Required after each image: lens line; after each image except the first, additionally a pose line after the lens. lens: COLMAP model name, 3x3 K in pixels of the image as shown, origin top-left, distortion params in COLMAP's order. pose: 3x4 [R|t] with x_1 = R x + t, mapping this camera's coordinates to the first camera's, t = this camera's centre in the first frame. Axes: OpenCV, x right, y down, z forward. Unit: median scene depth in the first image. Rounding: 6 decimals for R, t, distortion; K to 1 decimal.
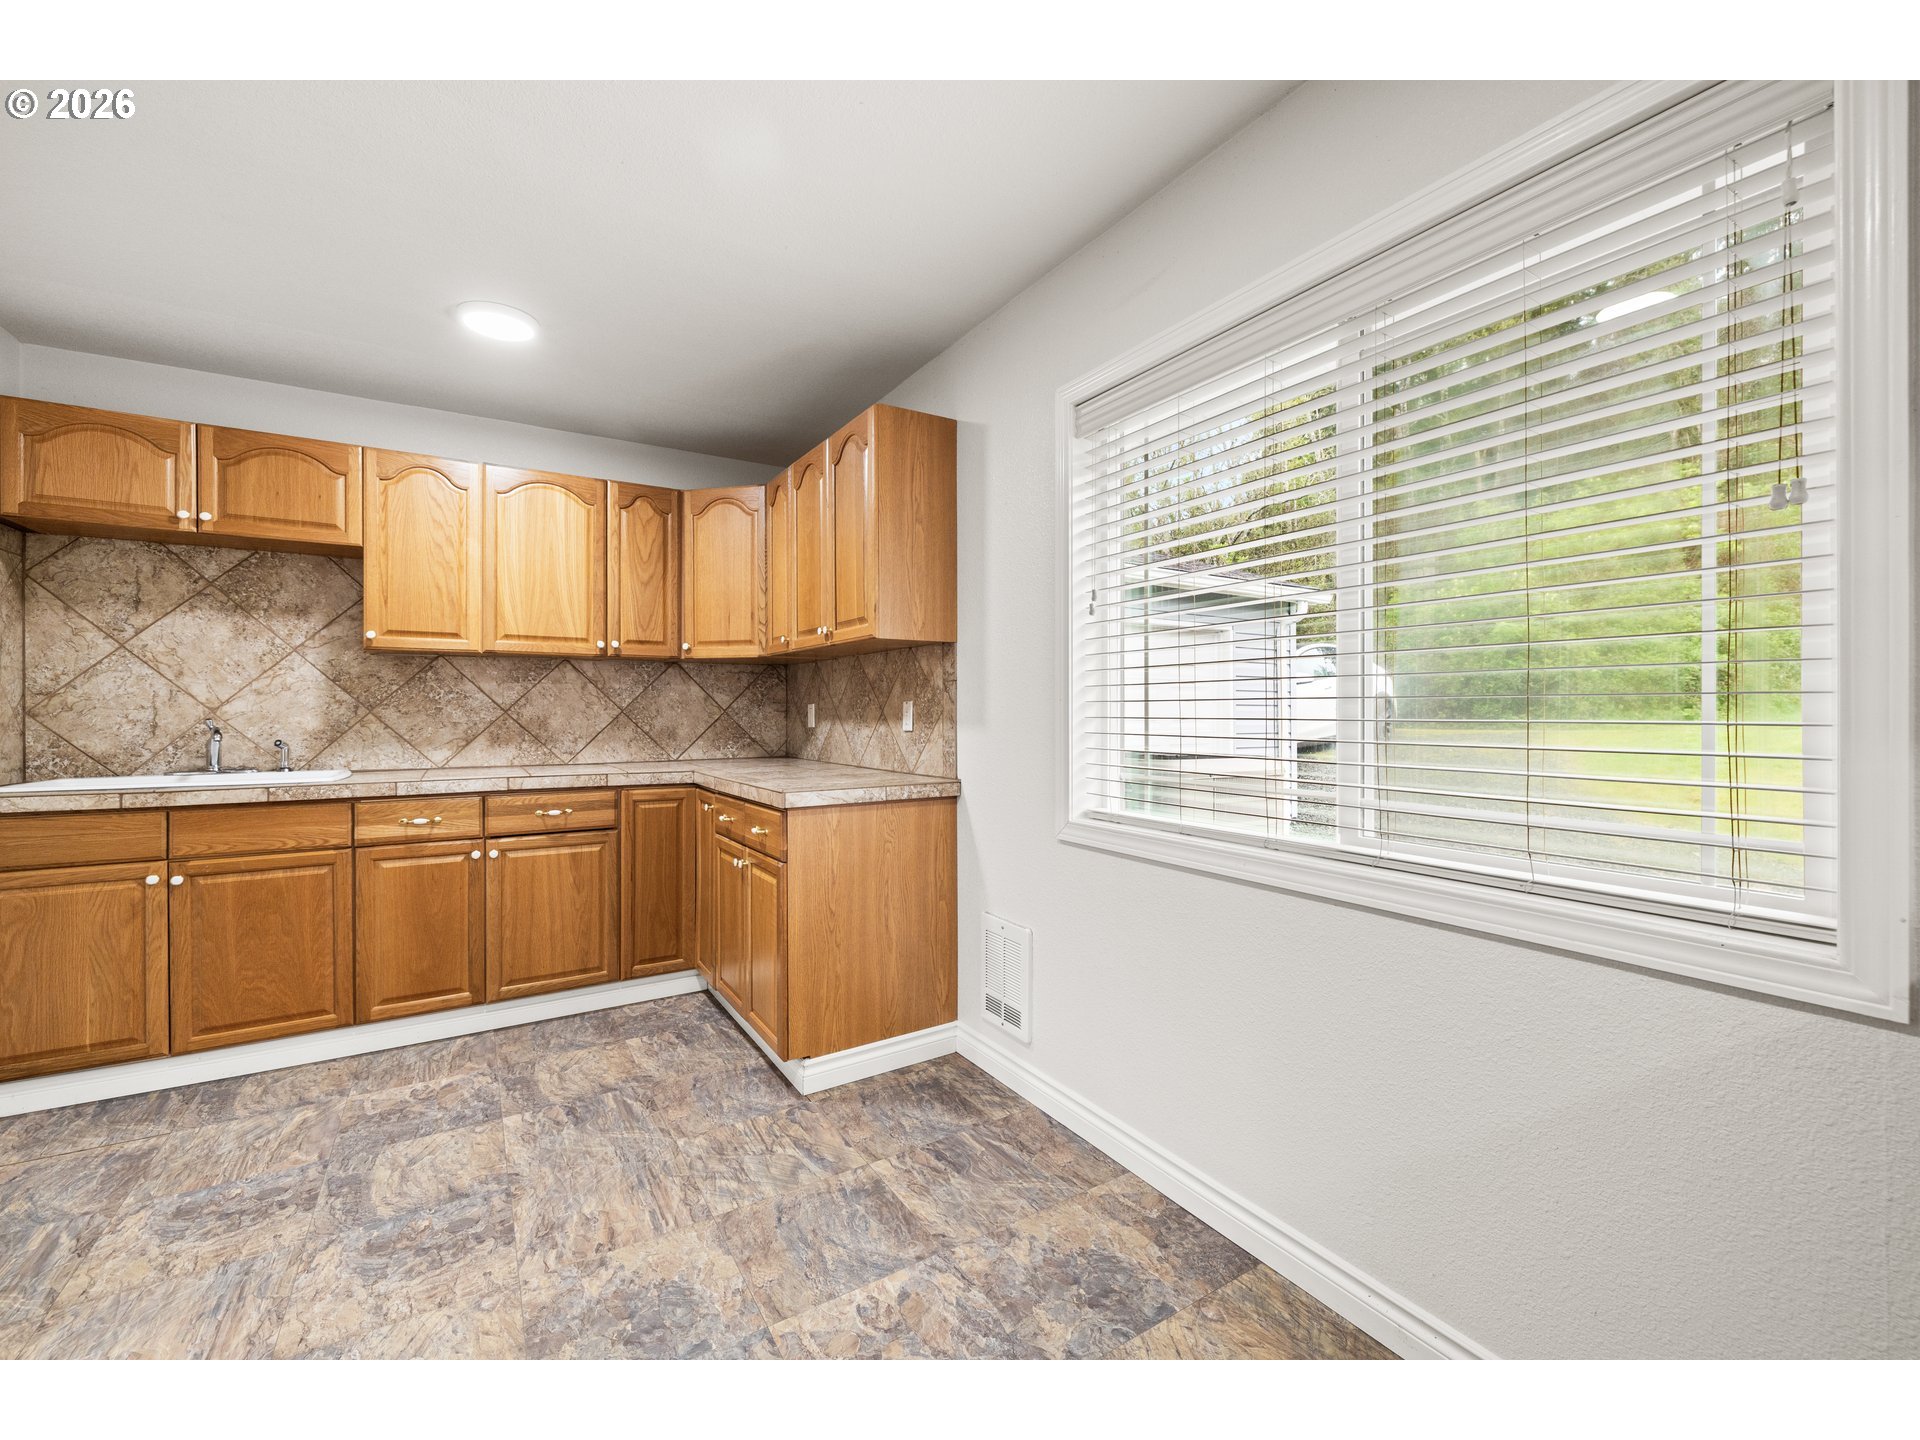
lens RADIAL K [[802.5, 0, 969.5], [0, 802.5, 715.3], [0, 0, 1]] dist [0.001484, -0.000616]
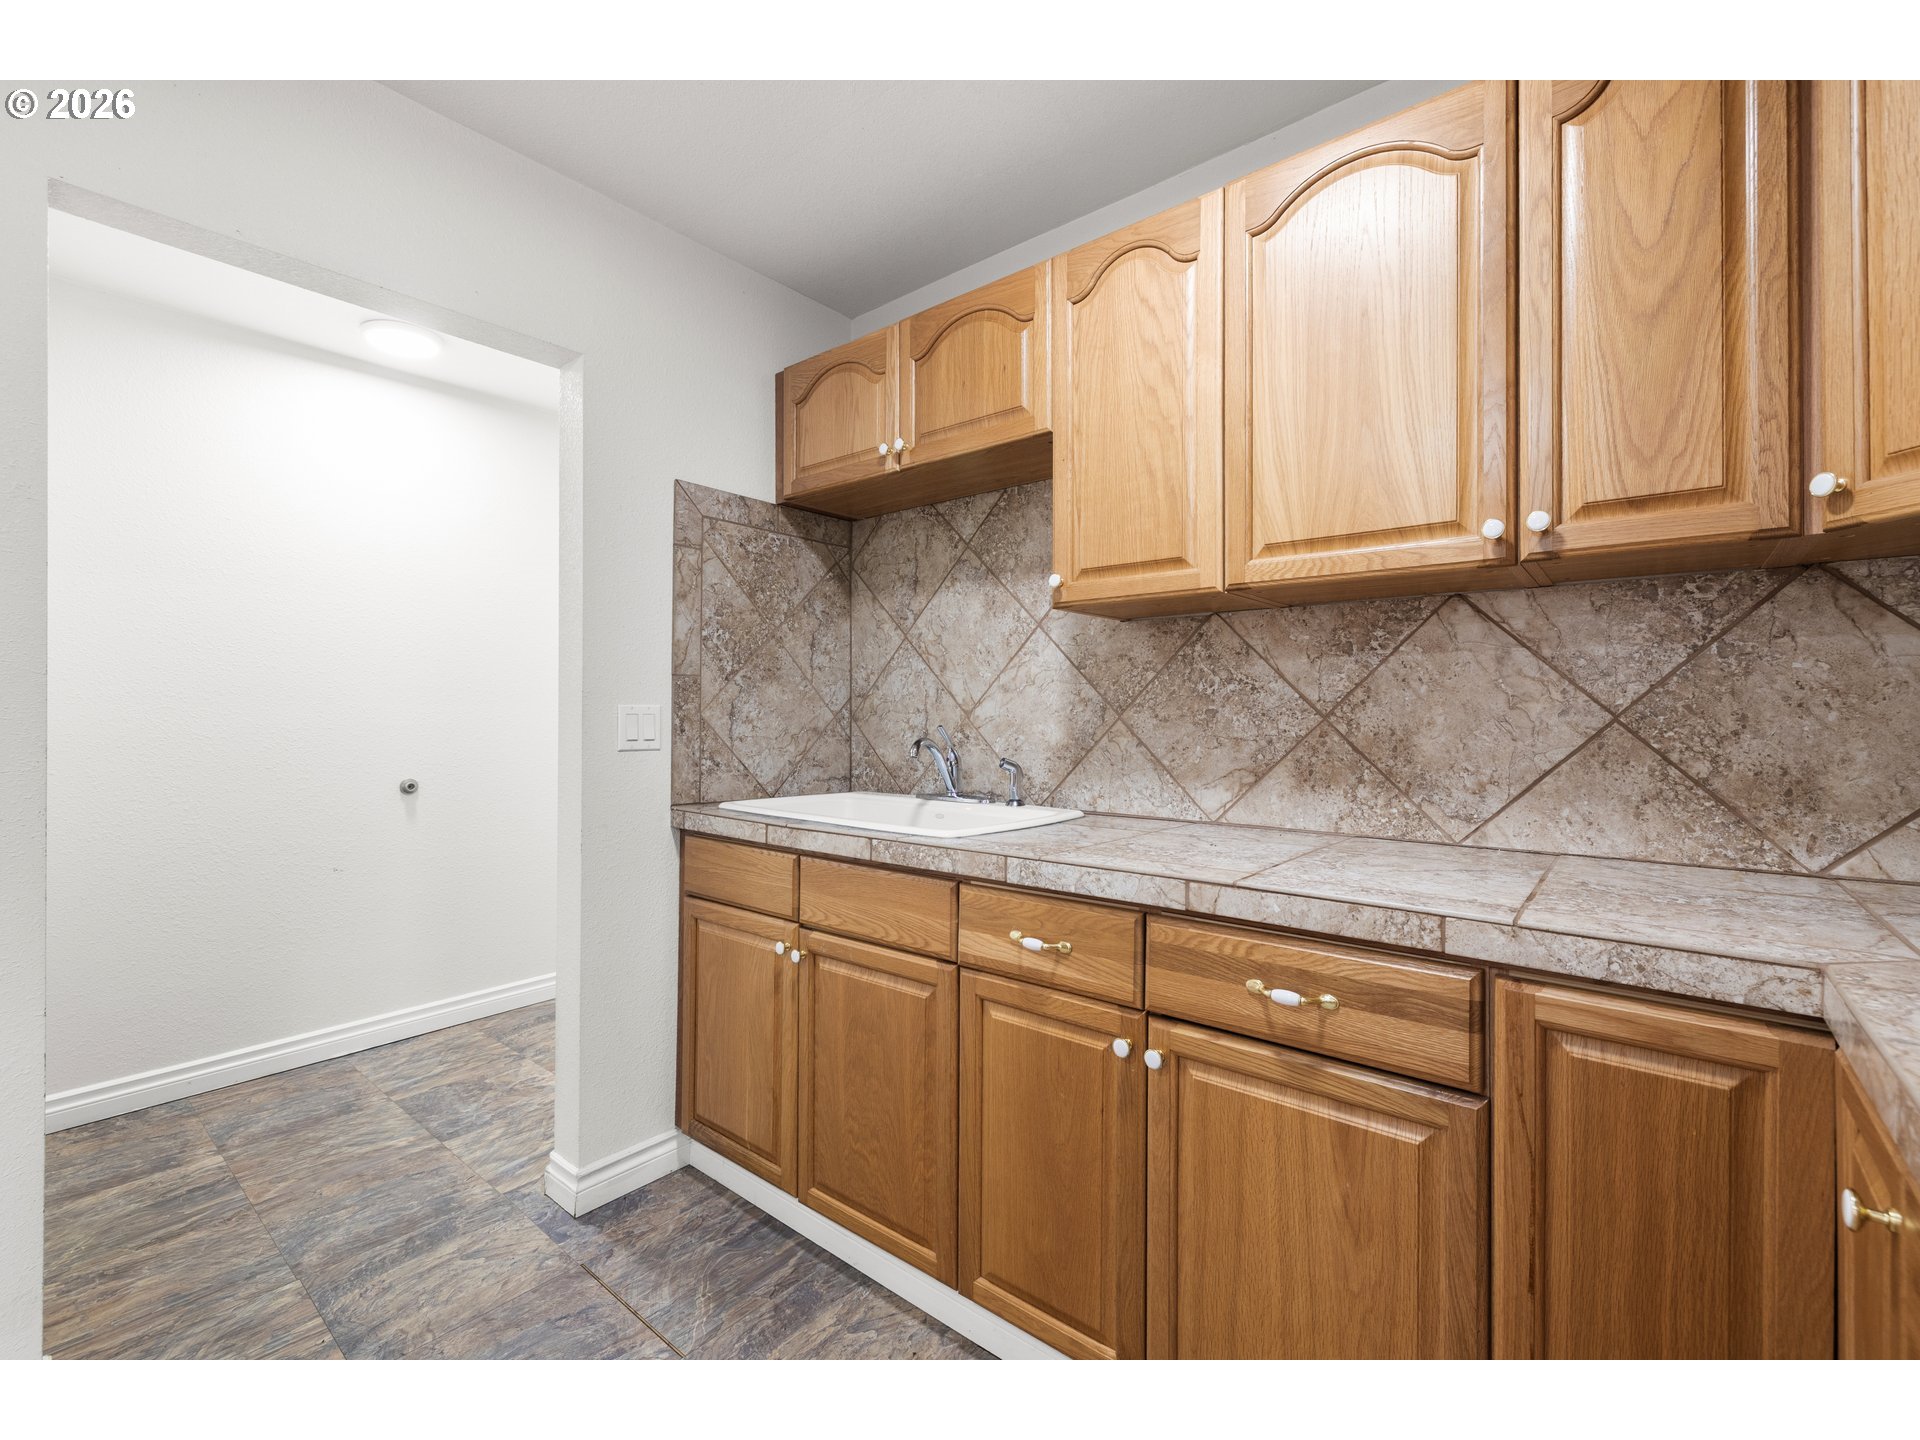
lens RADIAL K [[833.2, 0, 956.2], [0, 833.2, 711.3], [0, 0, 1]] dist [-0.001263, -0.000008]
pose [[0.309900, -0.003457, -0.950763, -0.207128], [-0.008380, 0.999945, -0.006368, -0.004039], [0.950732, 0.009941, 0.309854, 0.745867]]
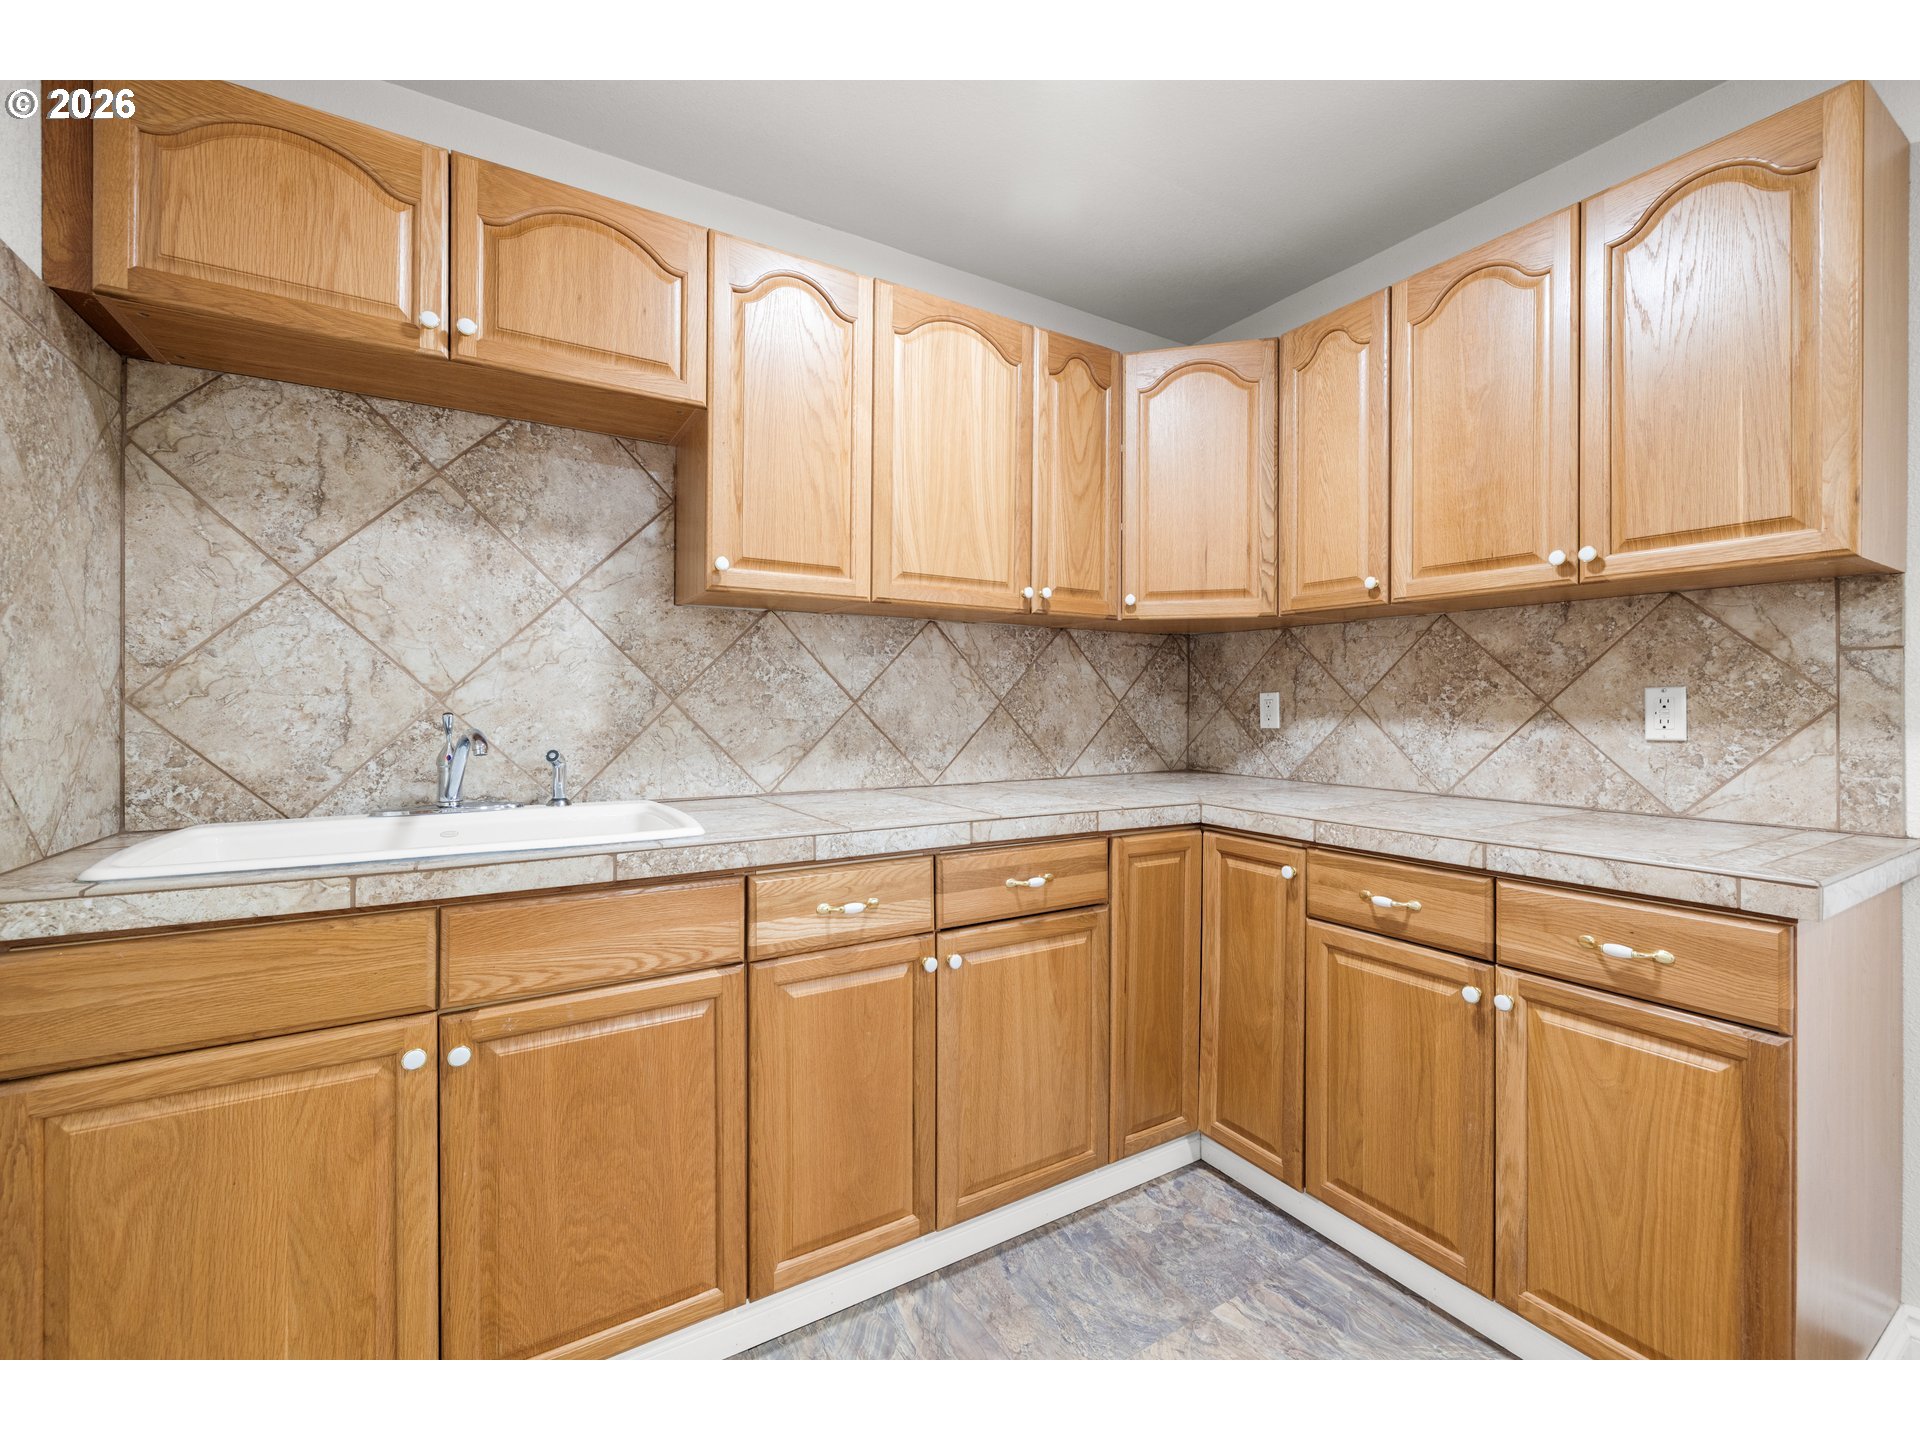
lens RADIAL K [[809.3, 0, 969.1], [0, 809.3, 707.7], [0, 0, 1]] dist [-0.001054, 0.000233]
pose [[0.999924, 0.005049, -0.011257, -0.561666], [-0.005045, 0.999987, 0.000362, -0.001133], [0.011258, -0.000305, 0.999937, 0.434057]]
